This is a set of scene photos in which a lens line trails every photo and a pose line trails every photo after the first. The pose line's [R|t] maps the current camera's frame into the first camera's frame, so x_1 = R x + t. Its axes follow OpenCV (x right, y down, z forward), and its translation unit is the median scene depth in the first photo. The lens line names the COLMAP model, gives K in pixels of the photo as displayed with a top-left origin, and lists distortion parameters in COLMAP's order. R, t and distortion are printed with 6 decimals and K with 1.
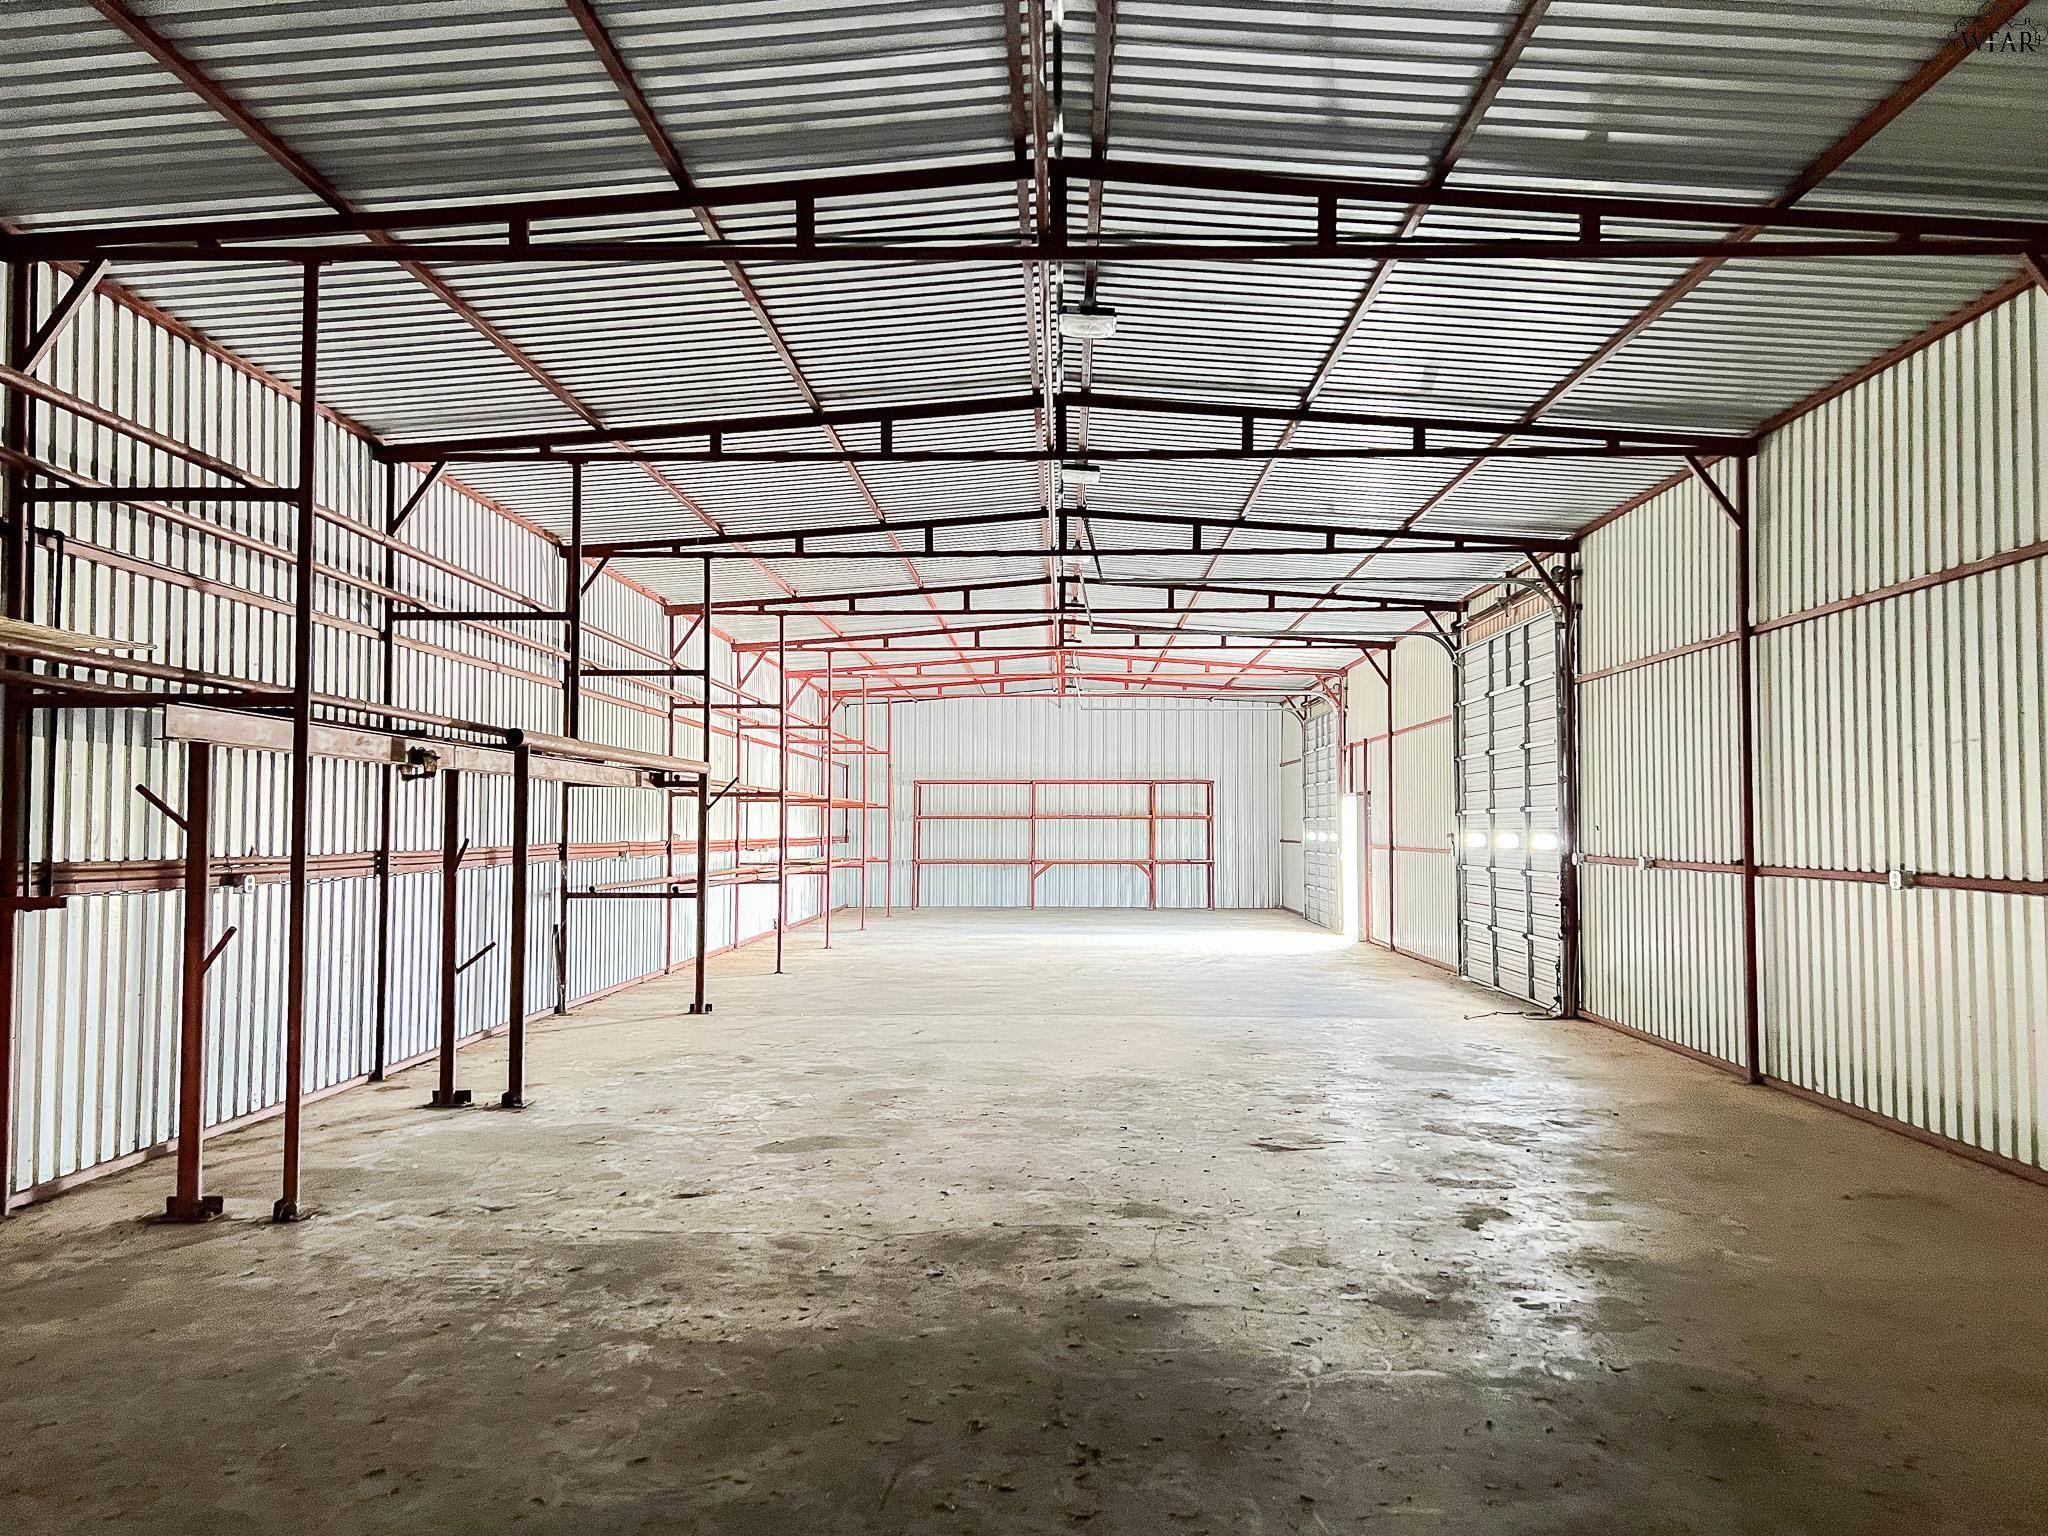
lens RADIAL K [[1570.7, 0, 1029.8], [0, 1570.7, 767.2], [0, 0, 1]] dist [0.069544, -0.025549]
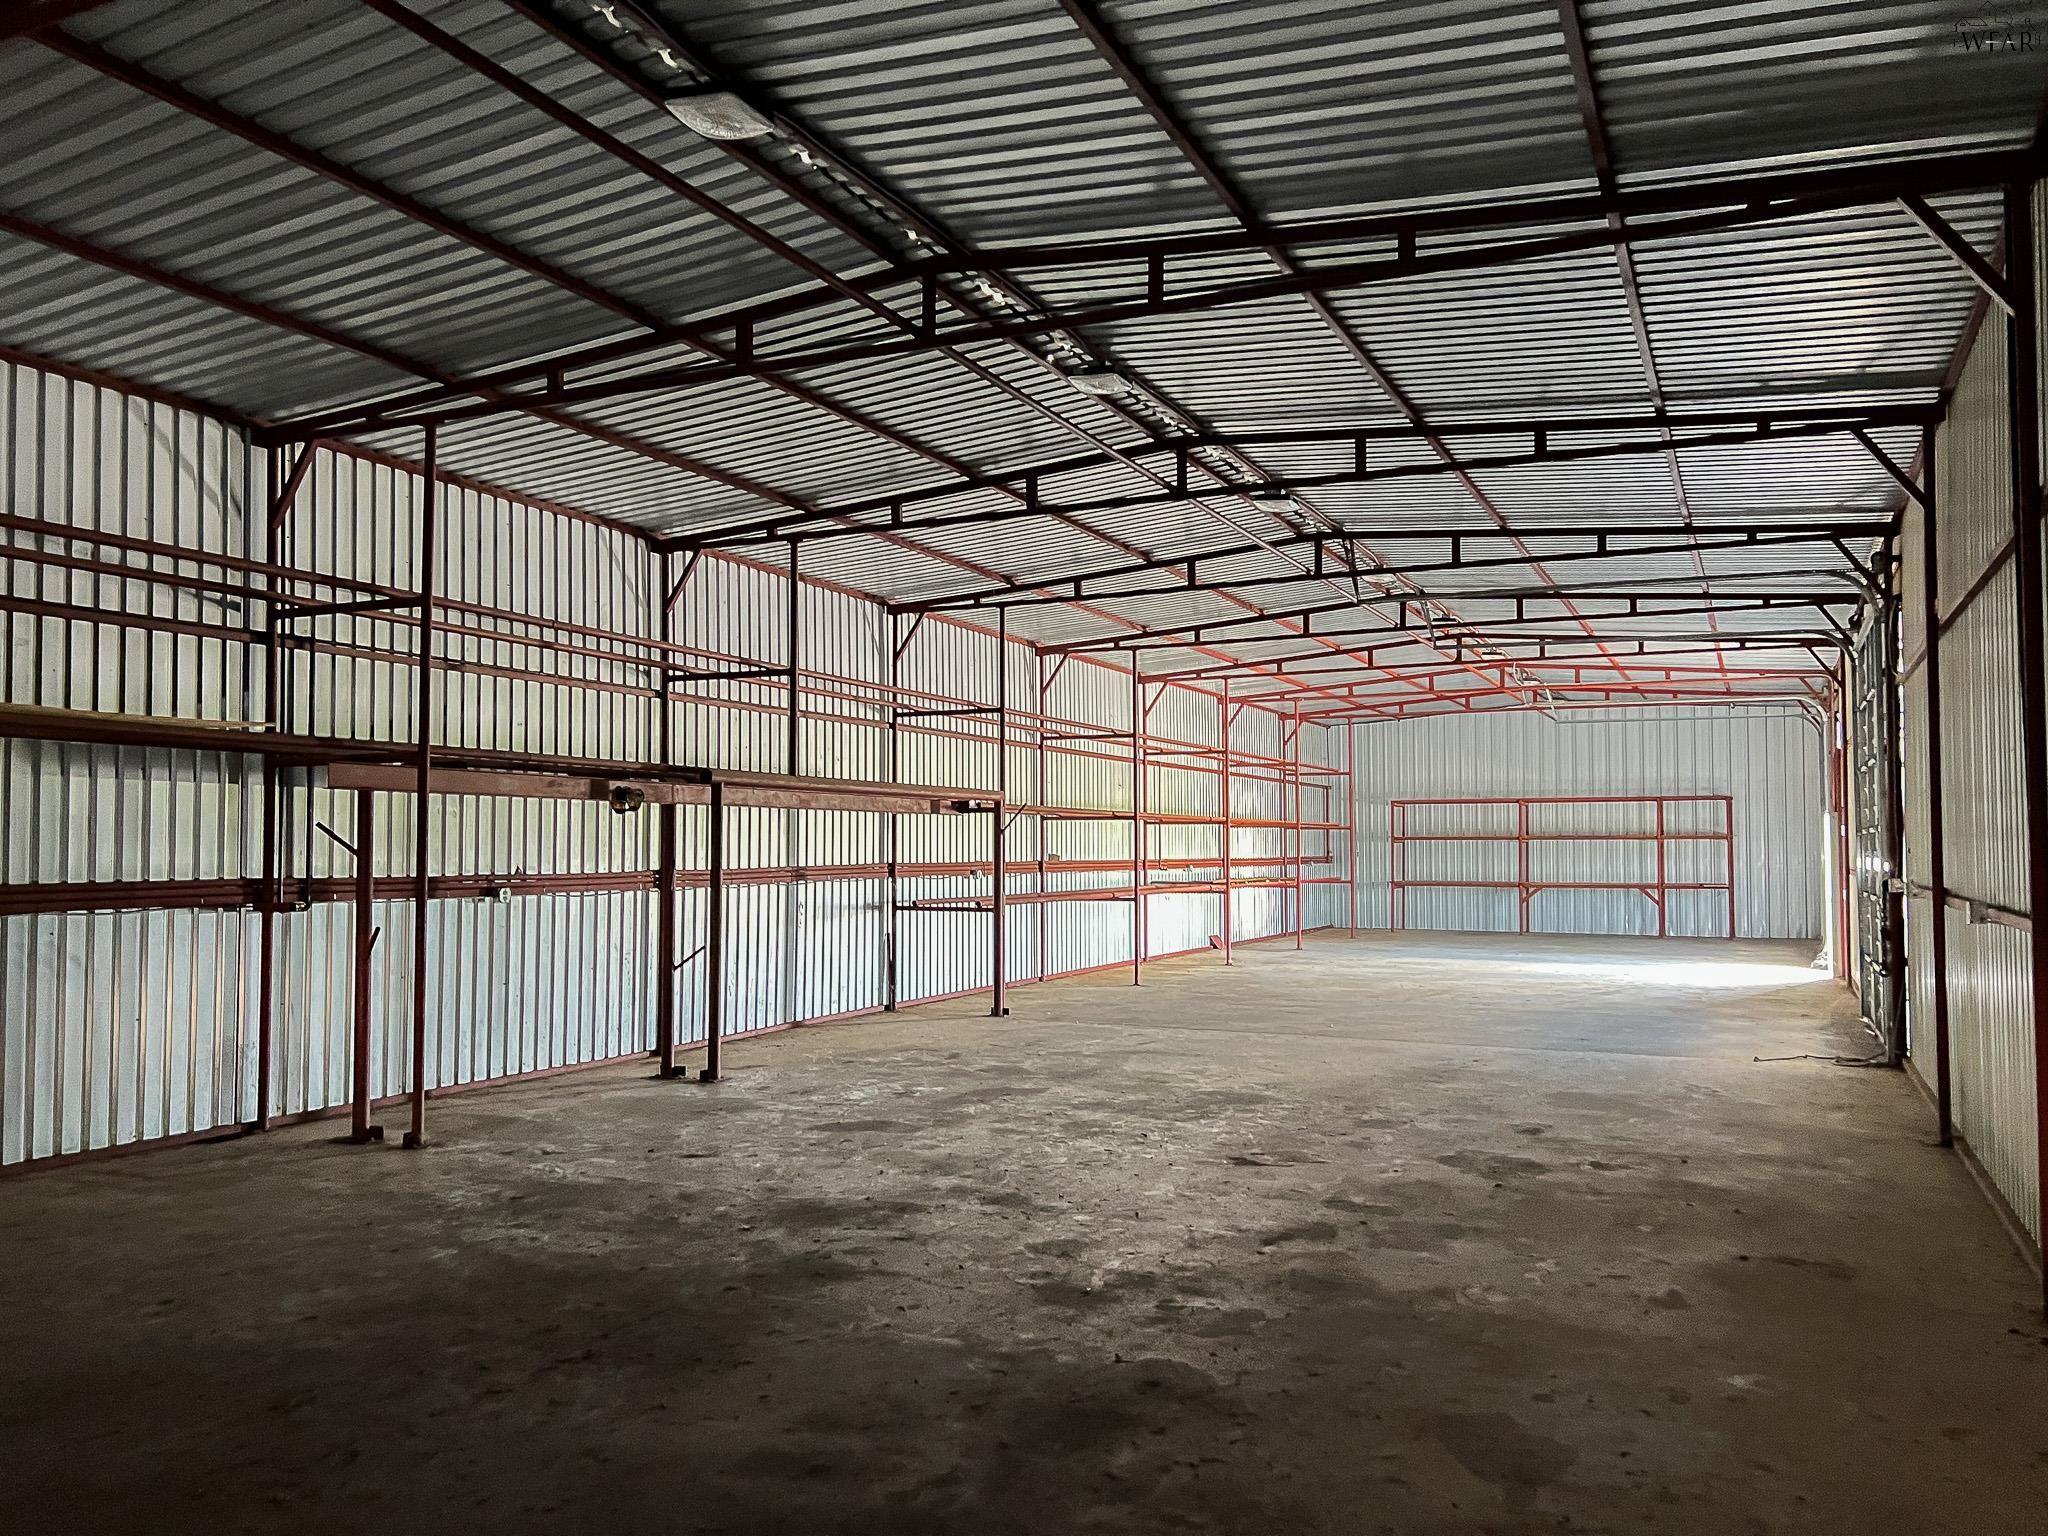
lens RADIAL K [[1570.7, 0, 1034.8], [0, 1570.7, 775.1], [0, 0, 1]] dist [0.069544, -0.025549]
pose [[0.909379, -0.019332, -0.415519, 0.225071], [0.016720, 0.999811, -0.009923, -0.002131], [0.415632, 0.002076, 0.909530, 0.004031]]
